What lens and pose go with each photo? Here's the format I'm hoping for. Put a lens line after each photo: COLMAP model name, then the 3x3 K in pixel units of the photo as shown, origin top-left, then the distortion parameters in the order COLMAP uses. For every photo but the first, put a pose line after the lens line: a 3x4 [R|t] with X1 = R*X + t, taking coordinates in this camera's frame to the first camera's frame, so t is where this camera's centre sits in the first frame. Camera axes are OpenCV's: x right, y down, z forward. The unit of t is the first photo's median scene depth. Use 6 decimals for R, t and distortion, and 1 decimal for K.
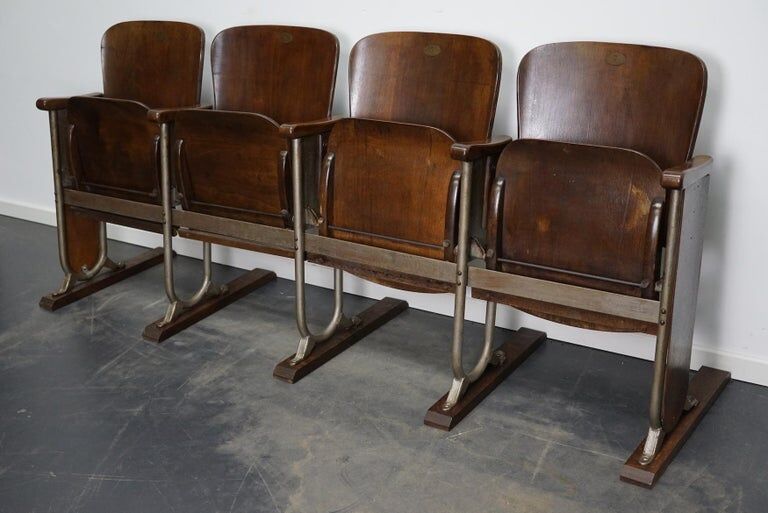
lens RADIAL K [[1005.5, 0, 384.0], [0, 1005.5, 256.5], [0, 0, 1]] dist [-0.147989, 0.305320]
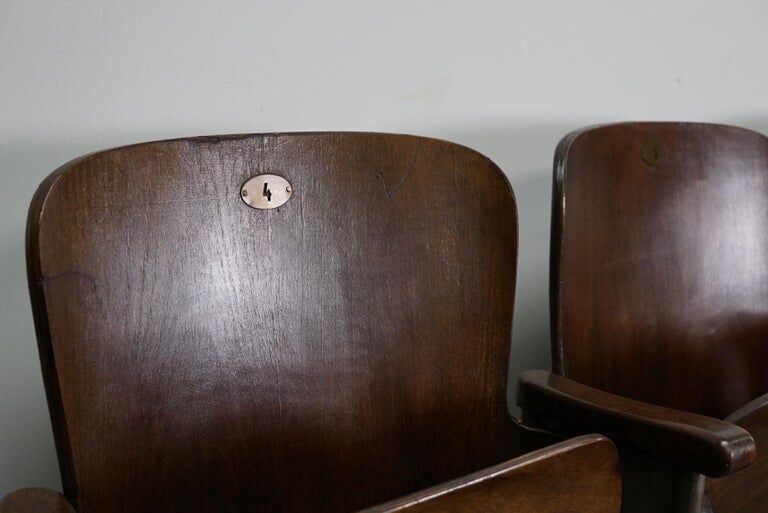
lens RADIAL K [[1005.5, 0, 384.0], [0, 1005.5, 256.5], [0, 0, 1]] dist [-0.147989, 0.305320]
pose [[0.317908, -0.188996, 0.929094, -0.553839], [0.248763, 0.962227, 0.110617, -0.271079], [-0.914905, 0.195958, 0.352915, 1.047673]]
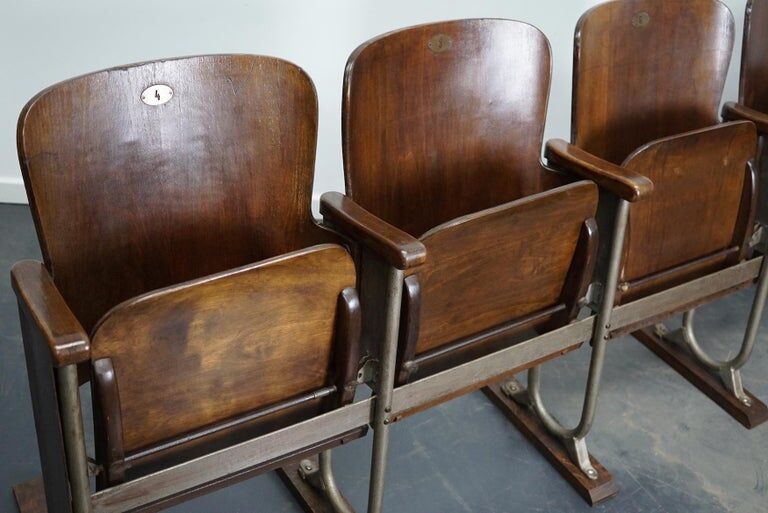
lens RADIAL K [[1005.5, 0, 384.0], [0, 1005.5, 256.5], [0, 0, 1]] dist [-0.147989, 0.305320]
pose [[0.375234, -0.436061, 0.817955, -0.707090], [0.215649, 0.899289, 0.380492, -0.366977], [-0.901496, 0.033617, 0.431480, 0.843172]]
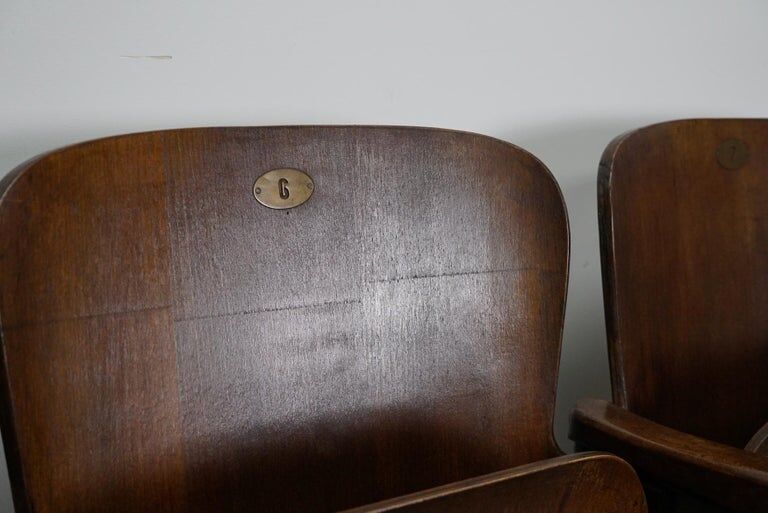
lens RADIAL K [[1005.5, 0, 384.0], [0, 1005.5, 256.5], [0, 0, 1]] dist [-0.147989, 0.305320]
pose [[0.398700, -0.182749, 0.898688, -0.194989], [0.243163, 0.965936, 0.088545, -0.202207], [-0.884257, 0.183225, 0.429557, 0.843988]]
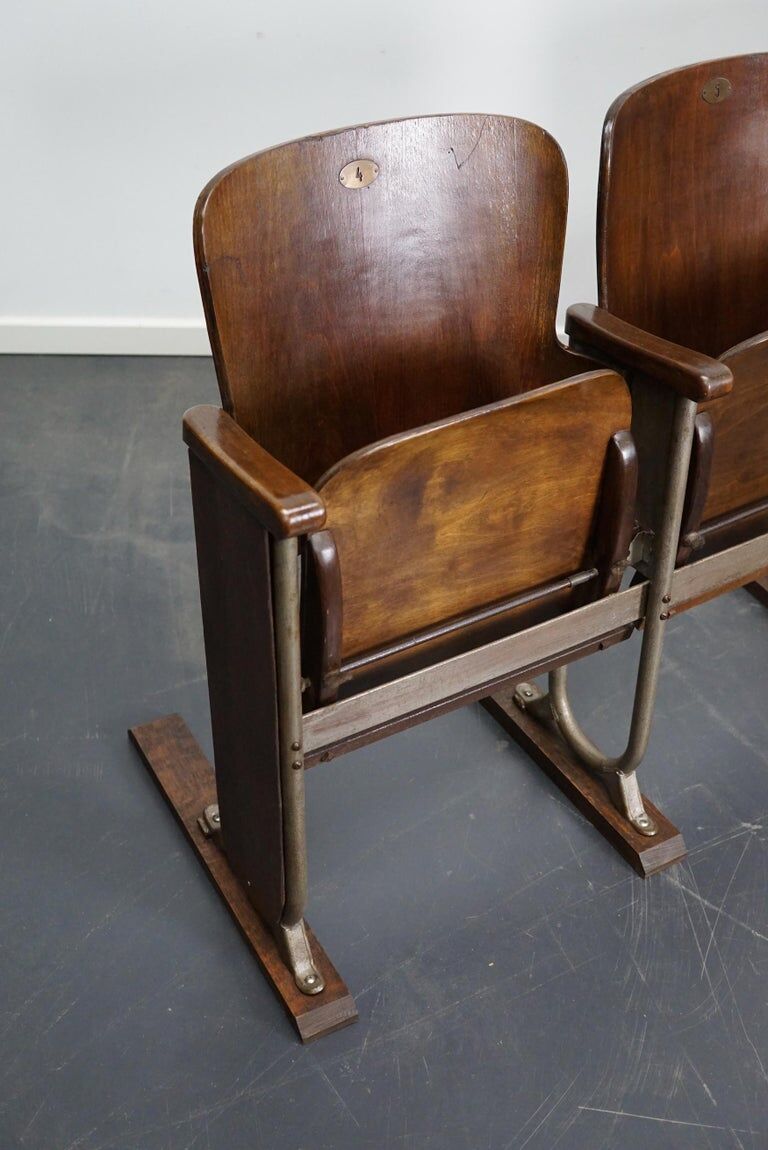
lens RADIAL K [[1505.6, 0, 384.0], [0, 1505.6, 575.0], [0, 0, 1]] dist [-0.147989, 0.305320]
pose [[0.393527, -0.518751, 0.758969, -0.801004], [0.264644, 0.854560, 0.446868, -0.392763], [-0.880398, 0.025002, 0.473576, 0.901163]]
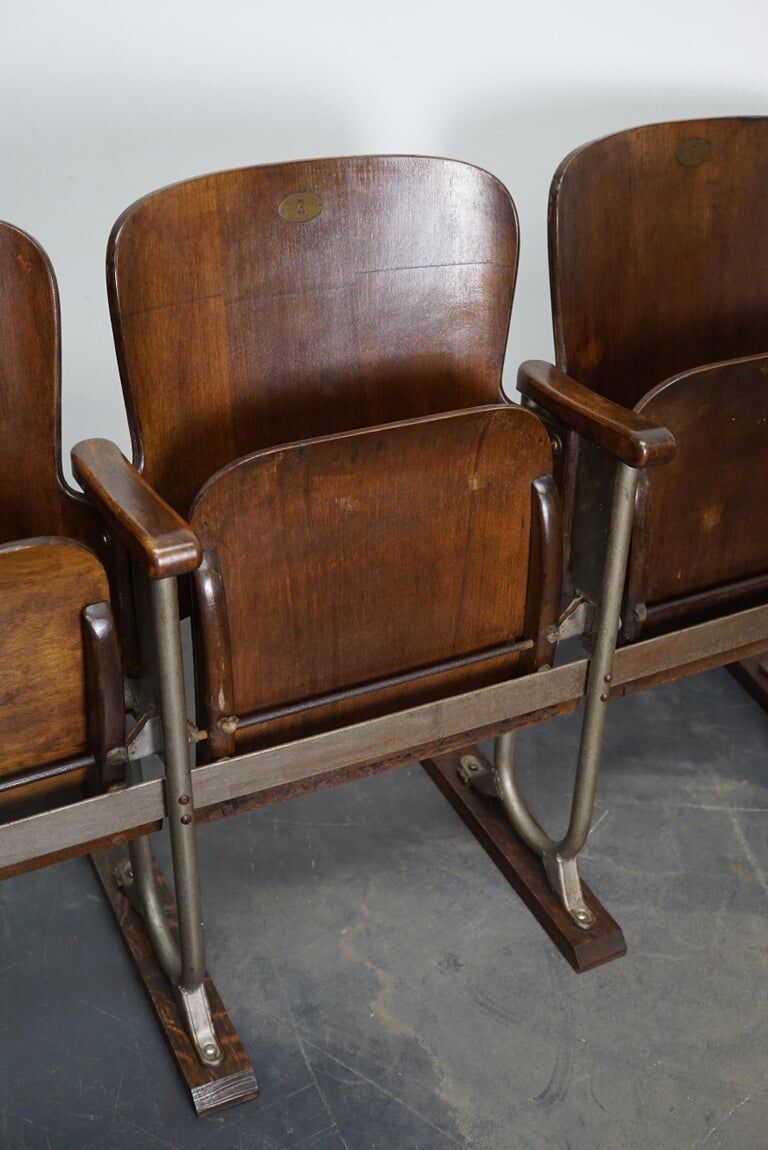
lens RADIAL K [[1505.6, 0, 384.0], [0, 1505.6, 575.0], [0, 0, 1]] dist [-0.147989, 0.305320]
pose [[0.469335, -0.452750, 0.758117, -0.438259], [0.223390, 0.891501, 0.394111, -0.295900], [-0.854296, -0.015614, 0.519553, 0.655856]]
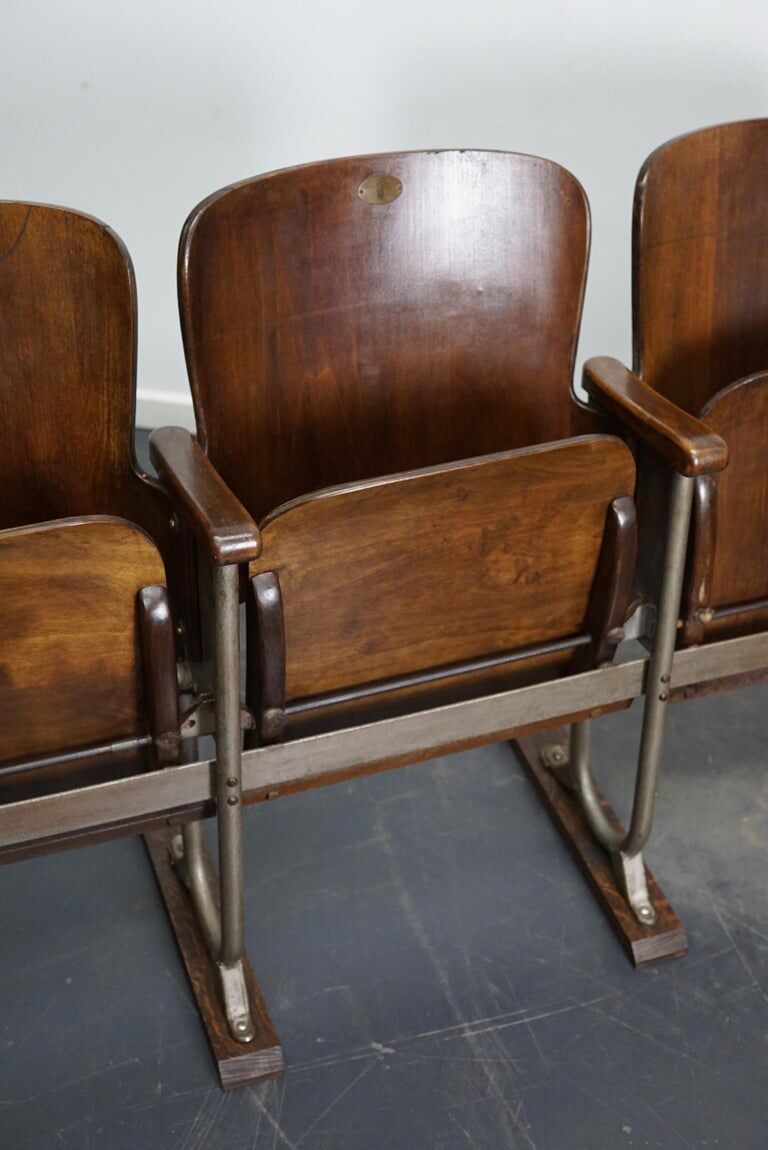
lens RADIAL K [[1505.6, 0, 384.0], [0, 1505.6, 575.0], [0, 0, 1]] dist [-0.147989, 0.305320]
pose [[0.569244, -0.444101, 0.691907, -0.573331], [0.221757, 0.893308, 0.390927, -0.330412], [-0.791698, -0.069098, 0.606993, 0.721244]]
